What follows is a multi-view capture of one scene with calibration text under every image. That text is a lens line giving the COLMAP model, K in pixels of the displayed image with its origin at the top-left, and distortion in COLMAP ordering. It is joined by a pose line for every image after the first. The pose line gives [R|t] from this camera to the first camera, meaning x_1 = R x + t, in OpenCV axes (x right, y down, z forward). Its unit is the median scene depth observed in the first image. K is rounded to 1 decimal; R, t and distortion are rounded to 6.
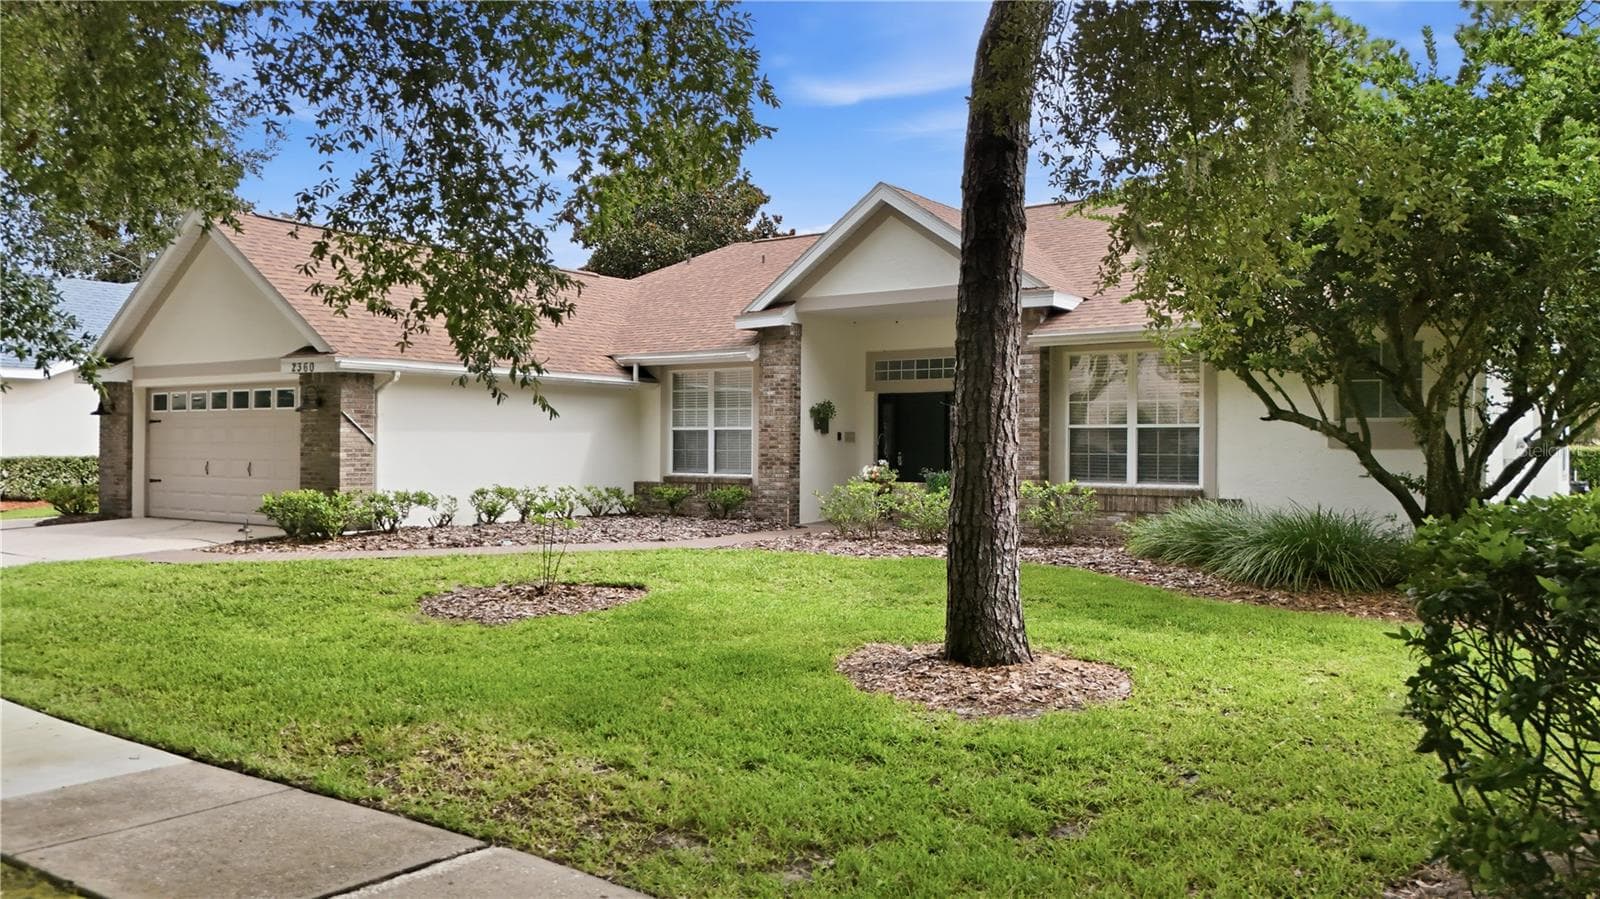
lens RADIAL K [[1176.0, 0, 801.2], [0, 1176.0, 442.6], [0, 0, 1]] dist [0.115905, -0.172381]
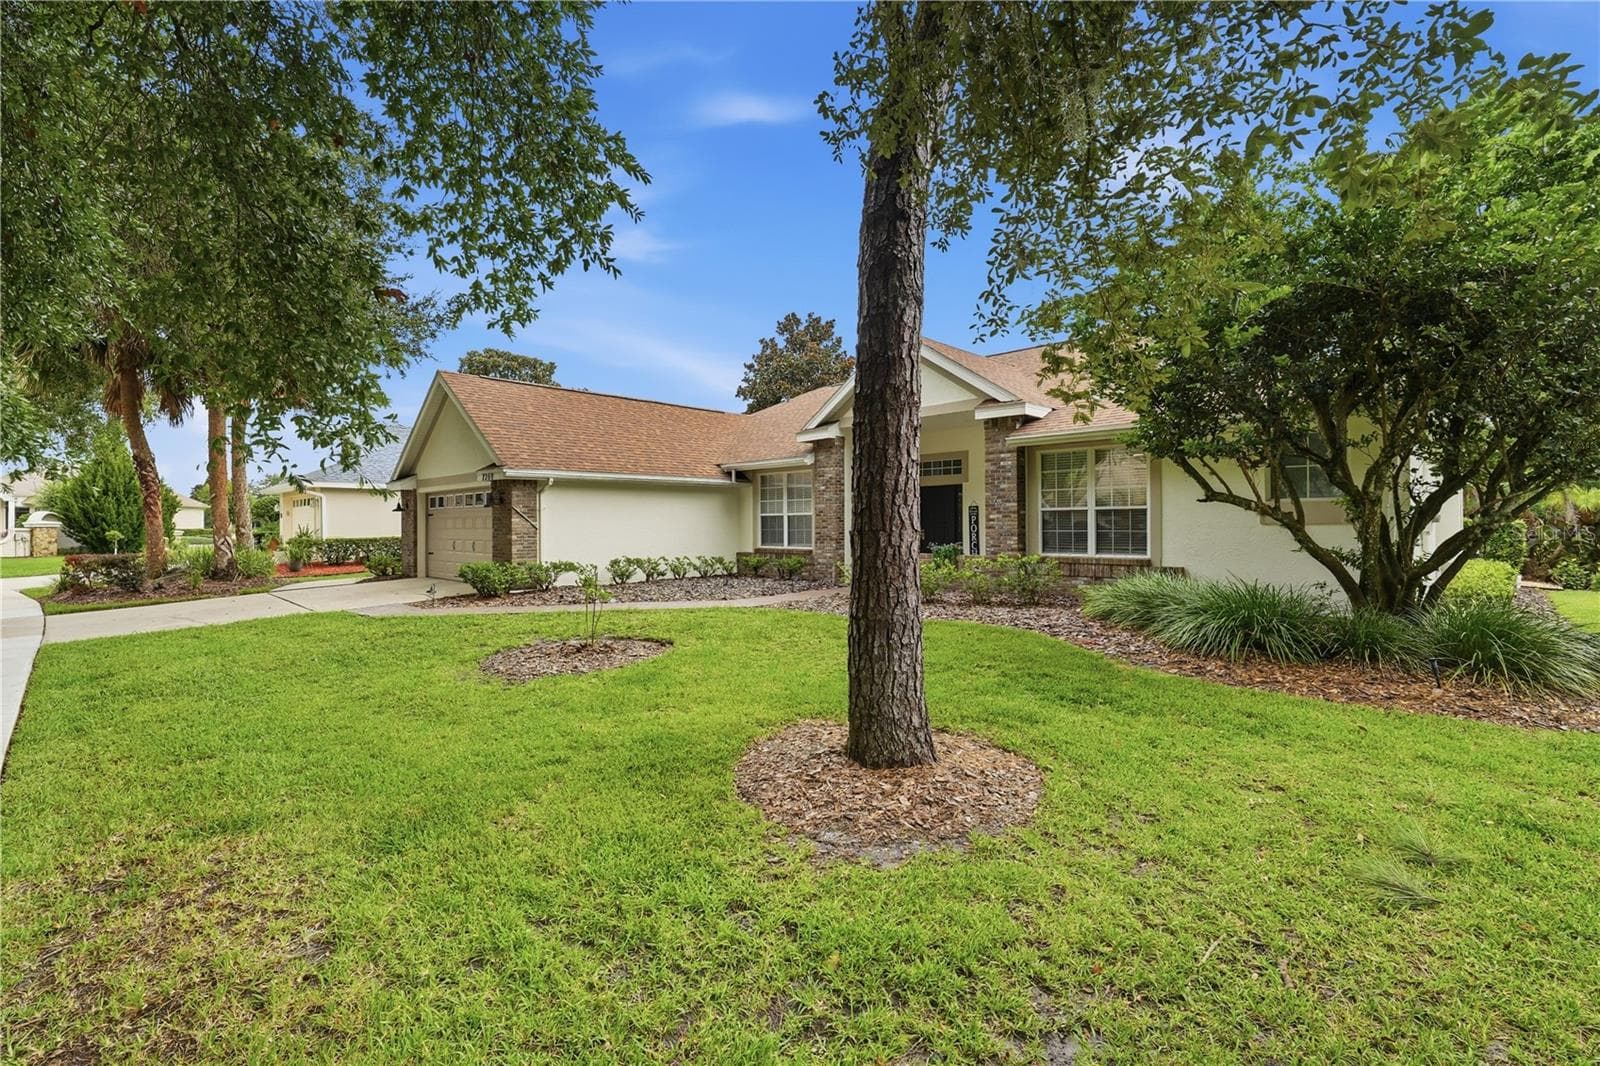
lens RADIAL K [[702.9, 0, 802.3], [0, 702.9, 526.1], [0, 0, 1]] dist [0.002485, 0.000201]
pose [[0.988198, -0.011989, -0.152712, 0.084947], [0.013152, 0.999892, 0.006609, -0.003682], [0.152616, -0.008539, 0.988249, 0.206489]]
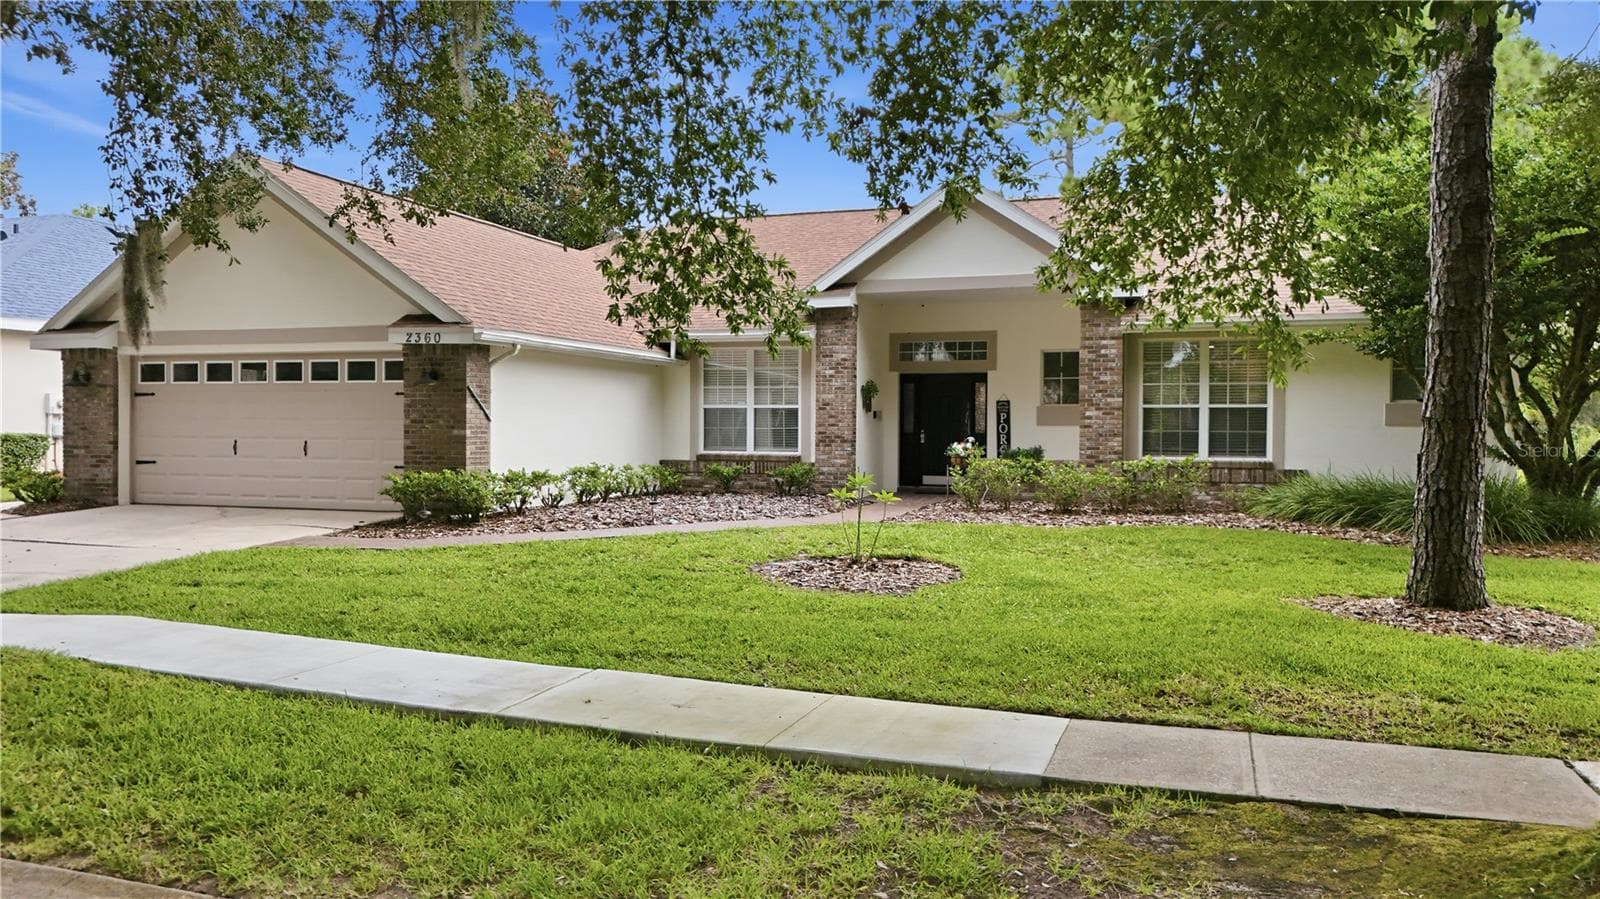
lens RADIAL K [[1180.0, 0, 800.0], [0, 1180.0, 449.5], [0, 0, 1]] dist [0.062007, -0.055678]
pose [[0.959185, -0.004749, 0.282741, -0.381632], [-0.001766, 0.999739, 0.022781, 0.002135], [-0.282775, -0.022351, 0.958926, 0.026868]]
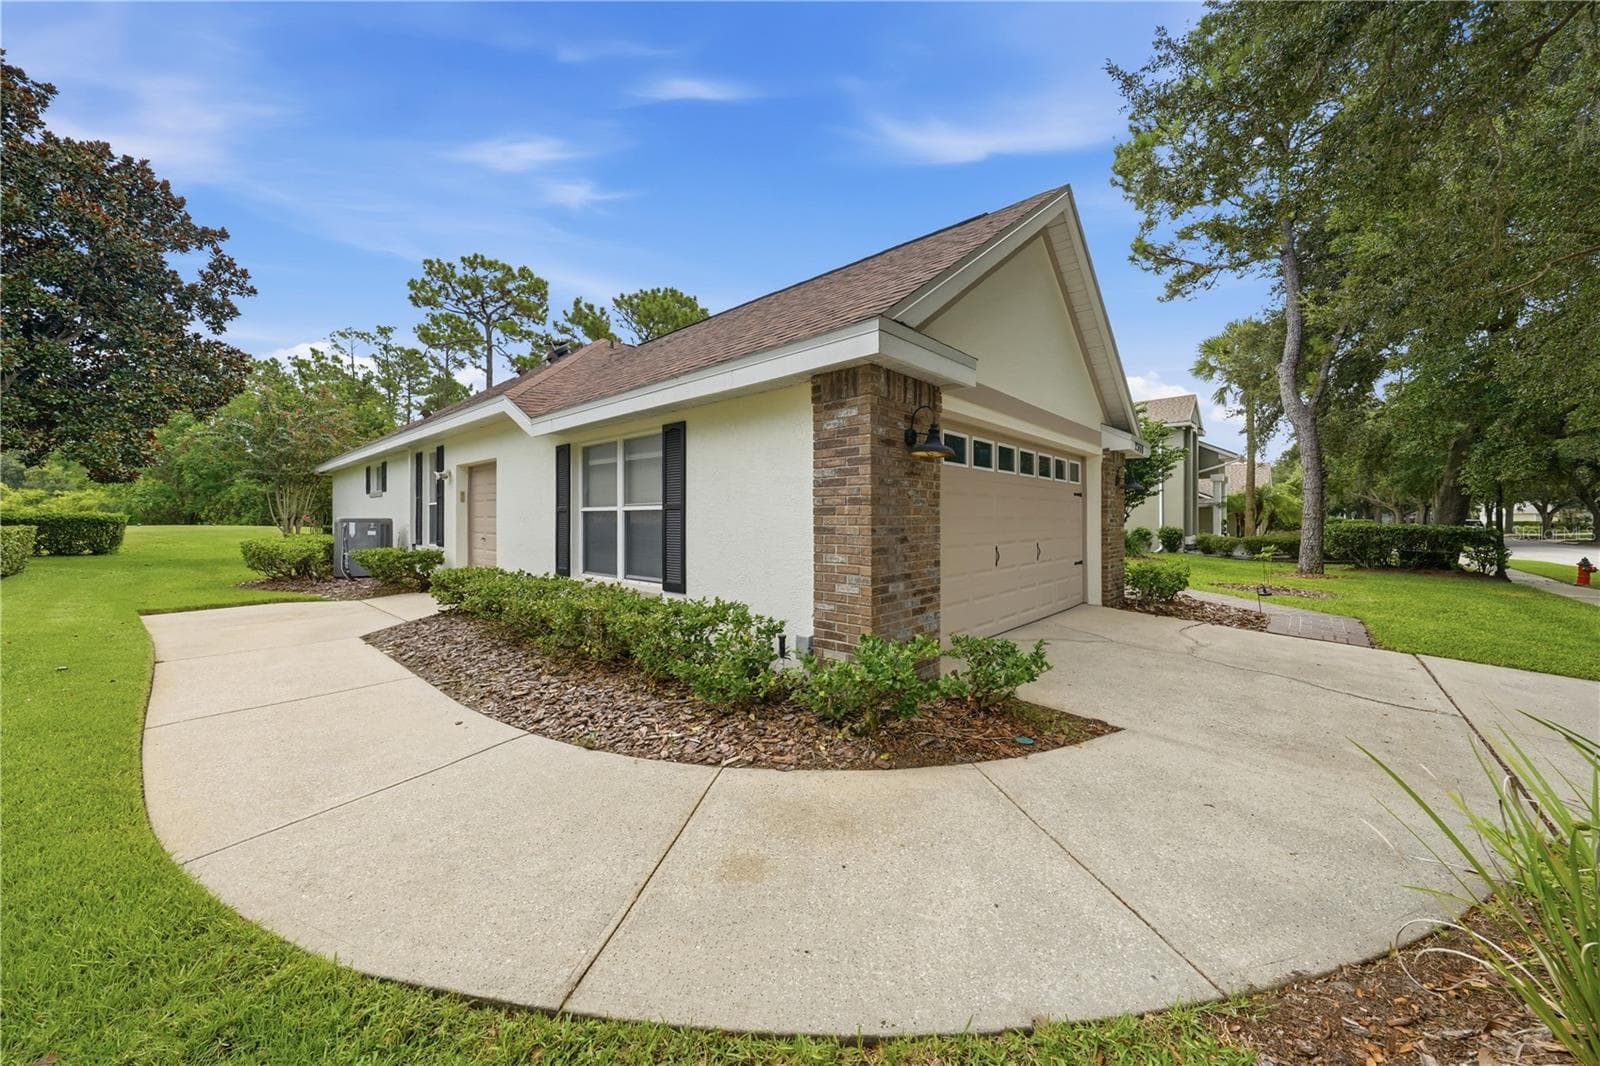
lens RADIAL K [[573.1, 0, 799.4], [0, 573.1, 514.7], [0, 0, 1]] dist [0.007525, -0.000196]
pose [[0.128354, -0.001236, 0.991728, -0.923465], [-0.005640, 0.999982, 0.001976, -0.002261], [-0.991712, -0.005847, 0.128344, 1.190833]]
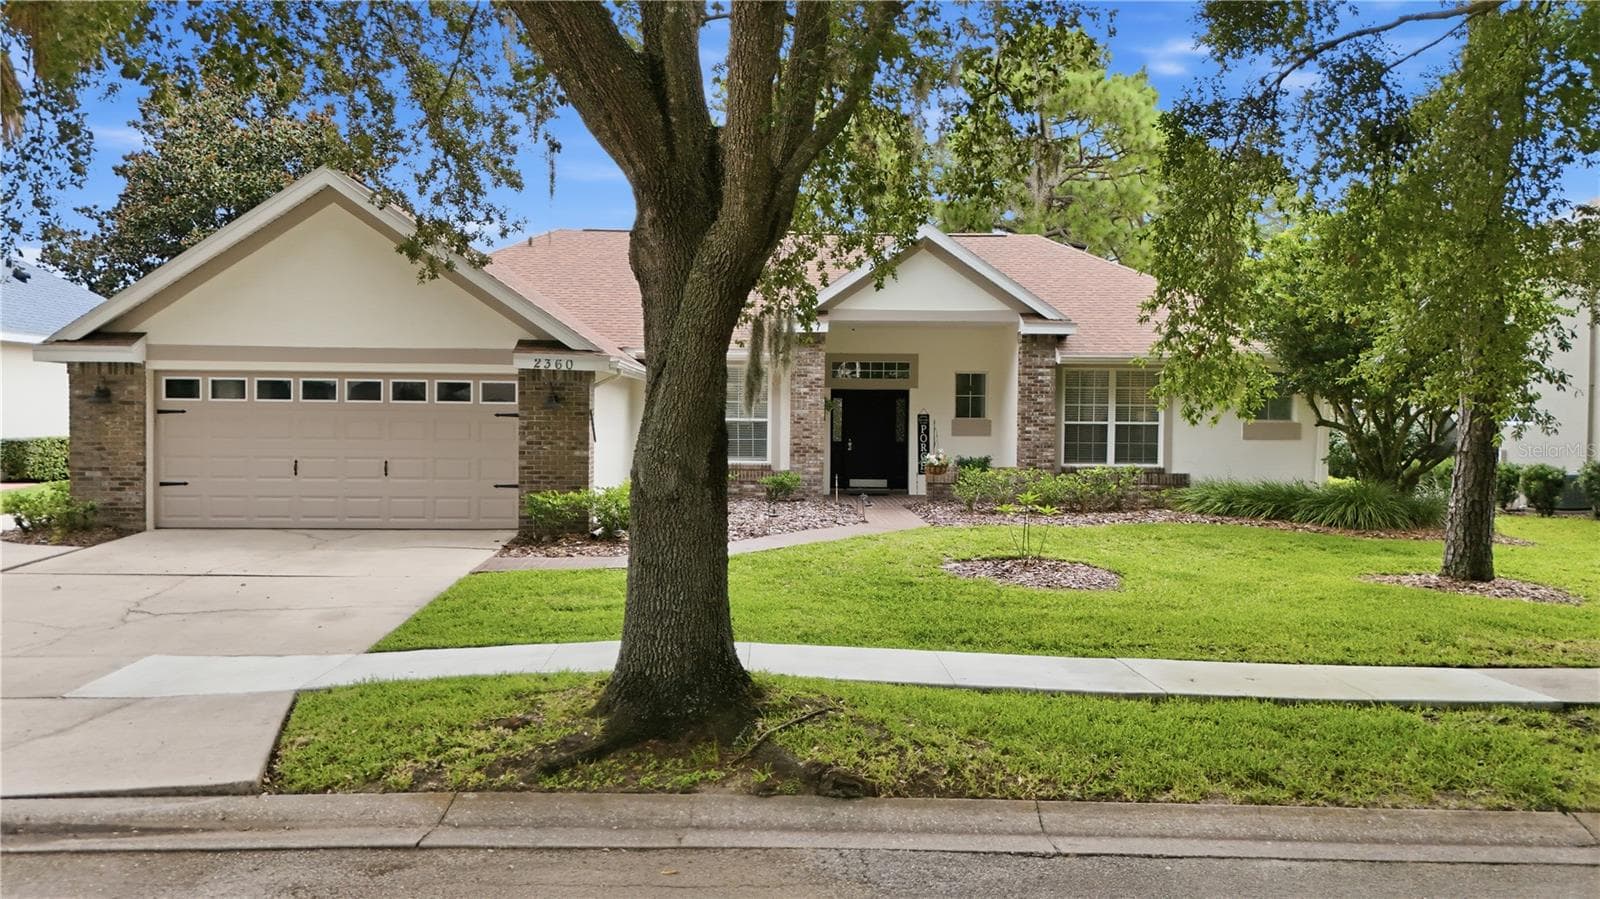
lens RADIAL K [[1180.0, 0, 800.0], [0, 1180.0, 449.5], [0, 0, 1]] dist [0.062007, -0.055678]
pose [[0.795758, -0.016030, 0.605402, -0.809487], [-0.007454, 0.999315, 0.036258, -0.028816], [-0.605568, -0.033365, 0.795093, 0.102649]]
